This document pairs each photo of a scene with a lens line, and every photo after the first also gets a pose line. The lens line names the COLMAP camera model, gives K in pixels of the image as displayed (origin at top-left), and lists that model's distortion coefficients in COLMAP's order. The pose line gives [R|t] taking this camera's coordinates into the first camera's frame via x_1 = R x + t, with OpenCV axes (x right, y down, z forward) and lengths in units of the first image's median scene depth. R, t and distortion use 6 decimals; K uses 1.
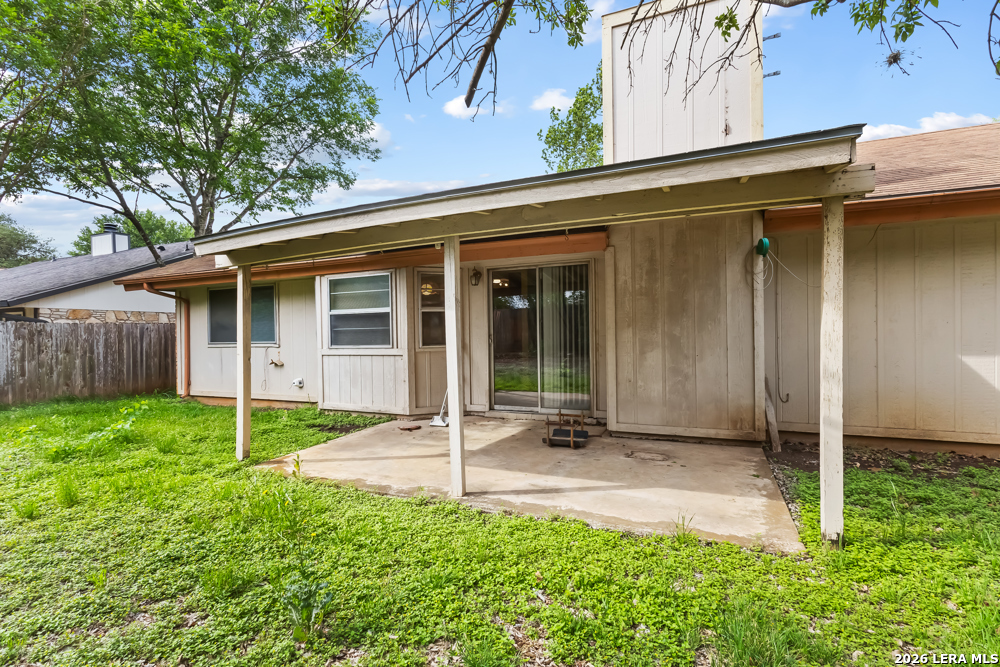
lens RADIAL K [[473.2, 0, 497.9], [0, 473.2, 338.2], [0, 0, 1]] dist [0.001858, 0.001948]
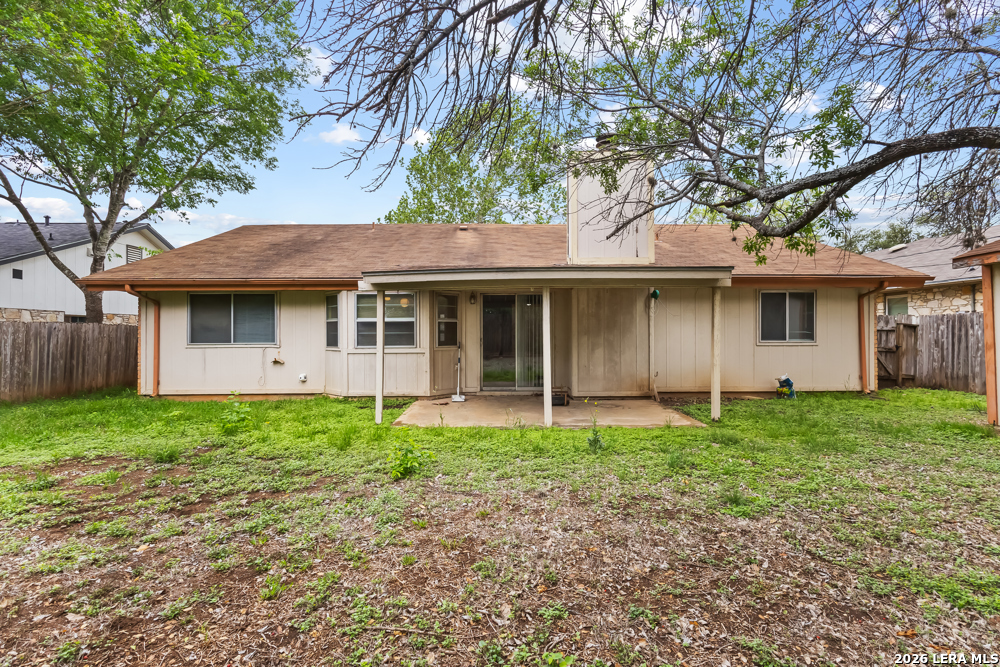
lens RADIAL K [[473.2, 0, 496.7], [0, 473.2, 329.1], [0, 0, 1]] dist [0.001858, 0.001948]
pose [[0.907073, 0.019374, 0.420527, -0.572893], [-0.005931, 0.999429, -0.033253, 0.011502], [-0.420931, 0.027669, 0.906671, -0.328476]]
